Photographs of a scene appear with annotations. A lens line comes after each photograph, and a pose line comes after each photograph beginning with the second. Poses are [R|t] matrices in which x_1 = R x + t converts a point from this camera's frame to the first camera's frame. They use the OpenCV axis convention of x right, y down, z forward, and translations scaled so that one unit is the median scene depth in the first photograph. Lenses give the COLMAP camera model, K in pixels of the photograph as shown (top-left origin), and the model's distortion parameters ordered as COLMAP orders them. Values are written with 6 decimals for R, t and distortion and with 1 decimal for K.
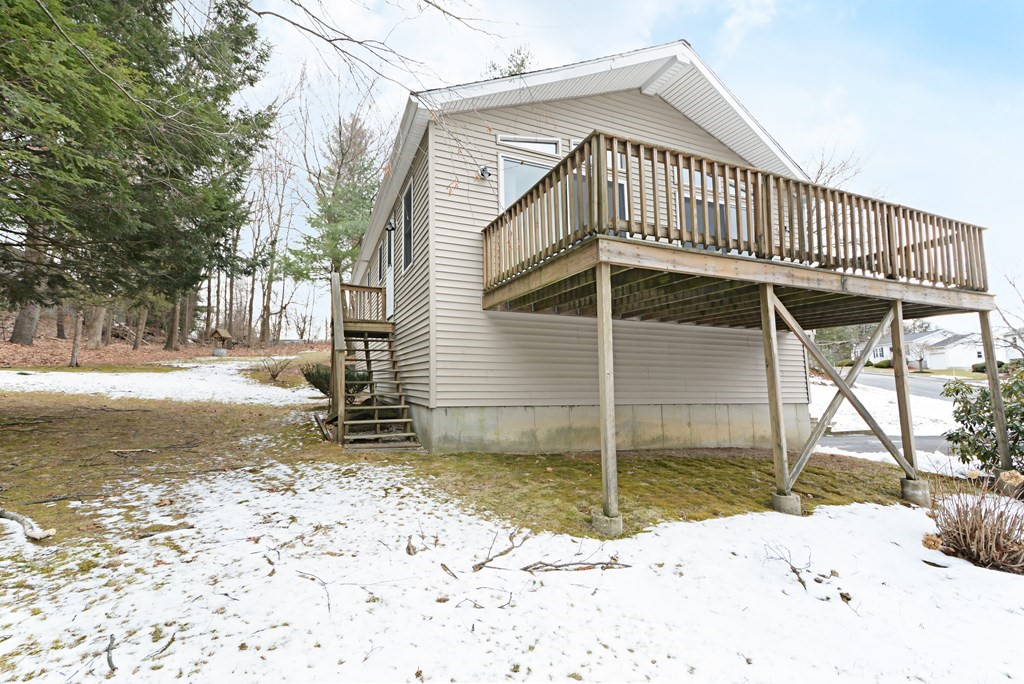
lens RADIAL K [[449.8, 0, 512.0], [0, 449.8, 342.0], [0, 0, 1]] dist [0.000001, -0.000004]
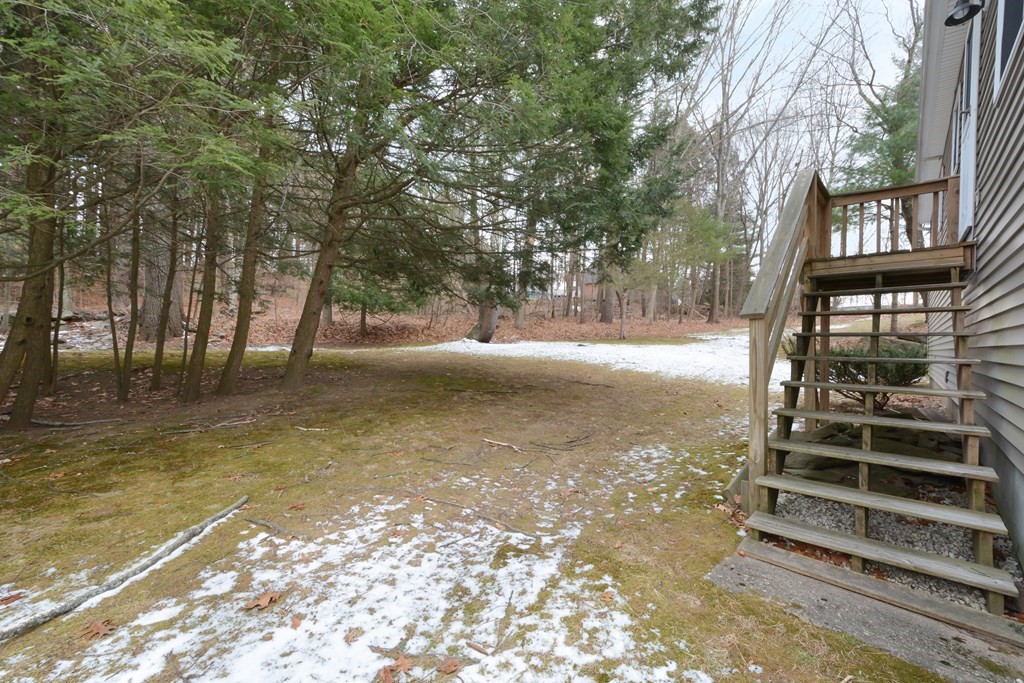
lens RADIAL K [[423.5, 0, 485.8], [0, 423.5, 346.1], [0, 0, 1]] dist [0.016304, 0.000141]
pose [[0.392114, 0.019413, -0.919712, -0.052866], [0.050291, 0.997830, 0.042503, 0.009776], [0.918541, -0.062919, 0.390287, 0.323627]]
